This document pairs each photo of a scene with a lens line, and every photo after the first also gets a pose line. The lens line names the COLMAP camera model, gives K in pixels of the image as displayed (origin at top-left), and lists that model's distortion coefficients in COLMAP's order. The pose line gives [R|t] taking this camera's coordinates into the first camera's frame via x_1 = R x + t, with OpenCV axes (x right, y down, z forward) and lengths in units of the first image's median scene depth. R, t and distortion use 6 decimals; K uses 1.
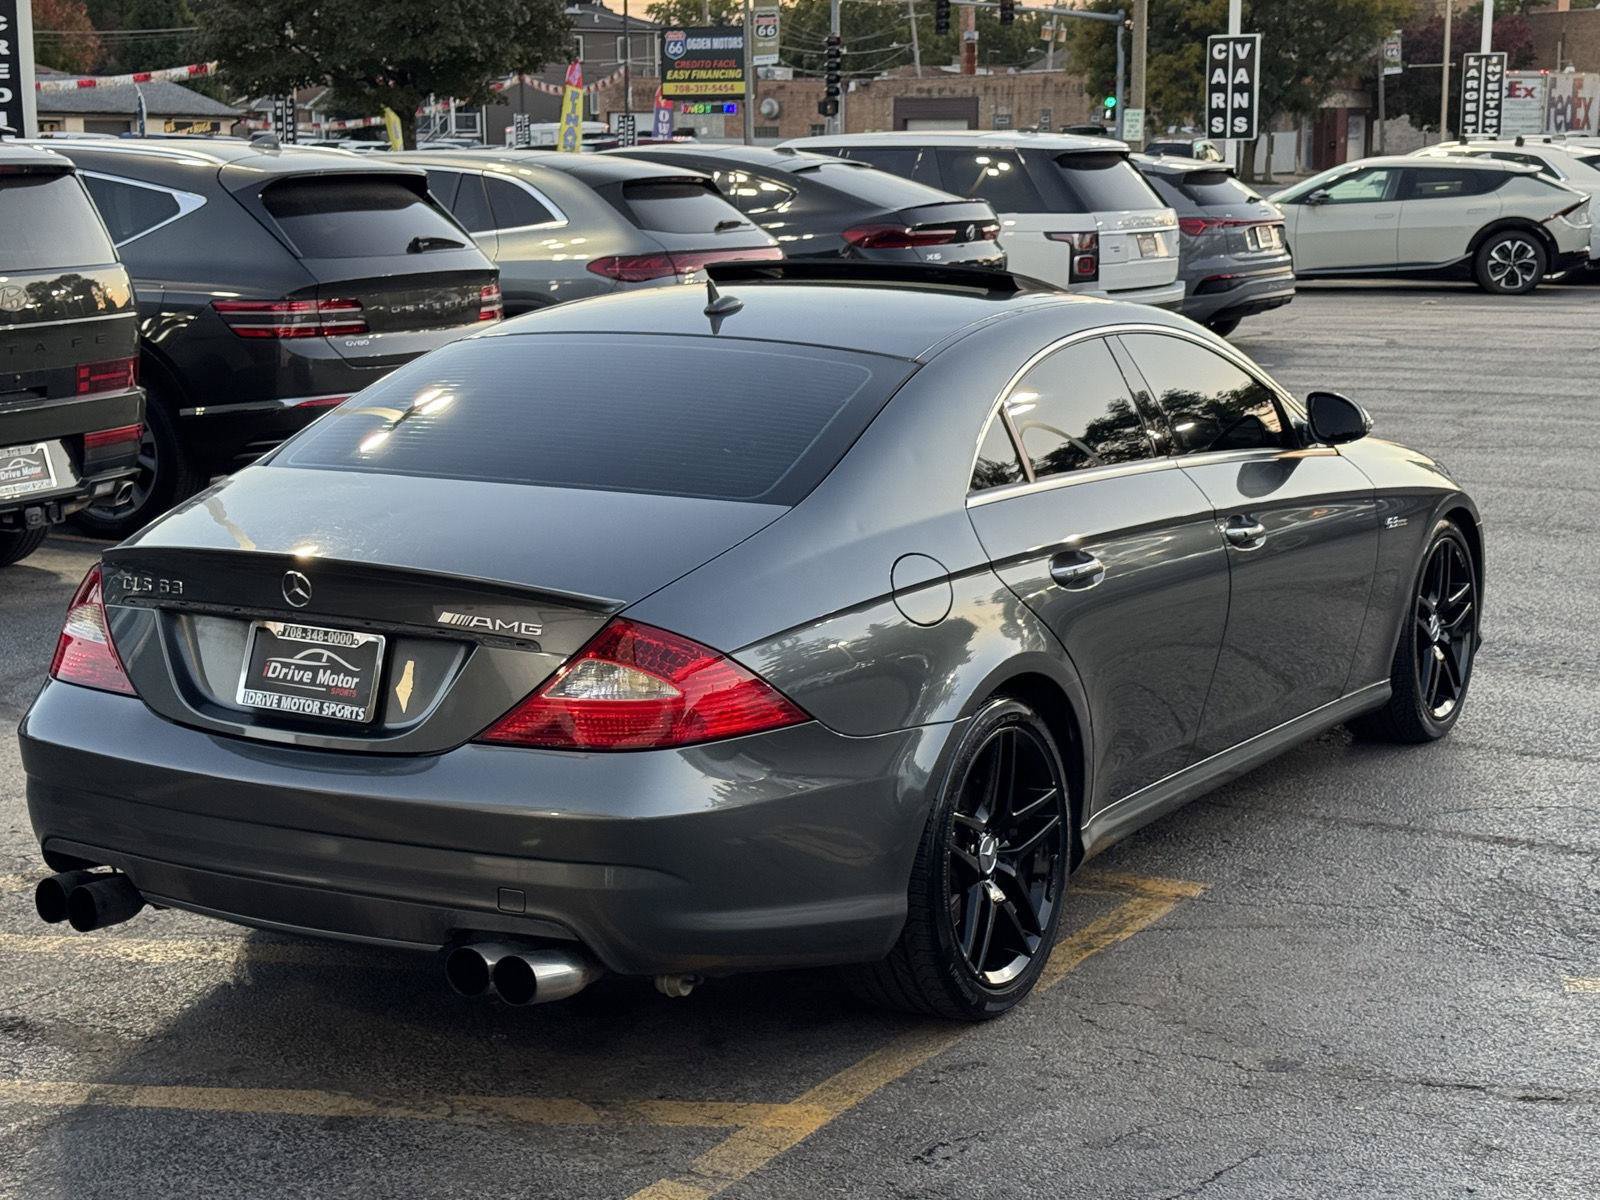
lens RADIAL K [[2936.8, 0, 800.0], [0, 2936.8, 600.0], [0, 0, 1]] dist [0.161189, -0.080667]
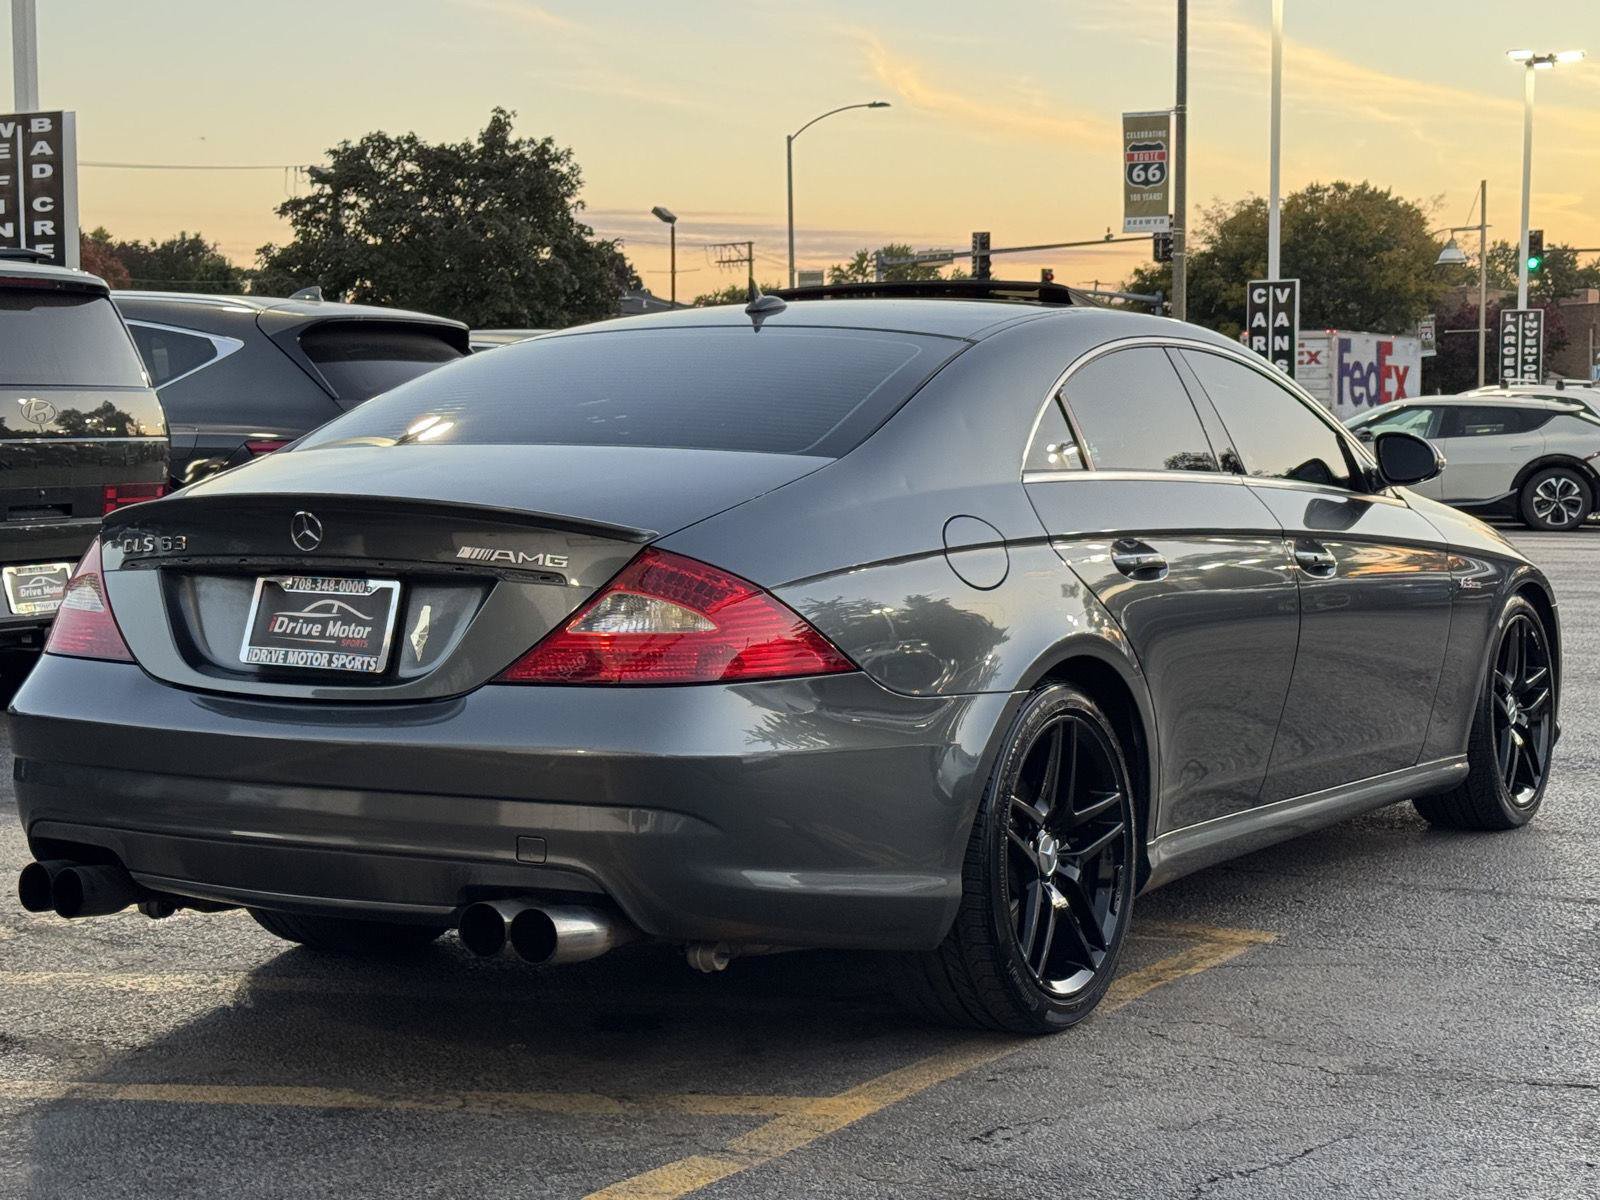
lens RADIAL K [[2910.1, 0, 824.4], [0, 2910.1, 577.7], [0, 0, 1]] dist [0.174407, -0.224831]
pose [[0.999978, 0.001314, -0.006465, -0.000704], [-0.002058, 0.993191, -0.116482, 0.107360], [0.006268, 0.116493, 0.993172, 0.076002]]
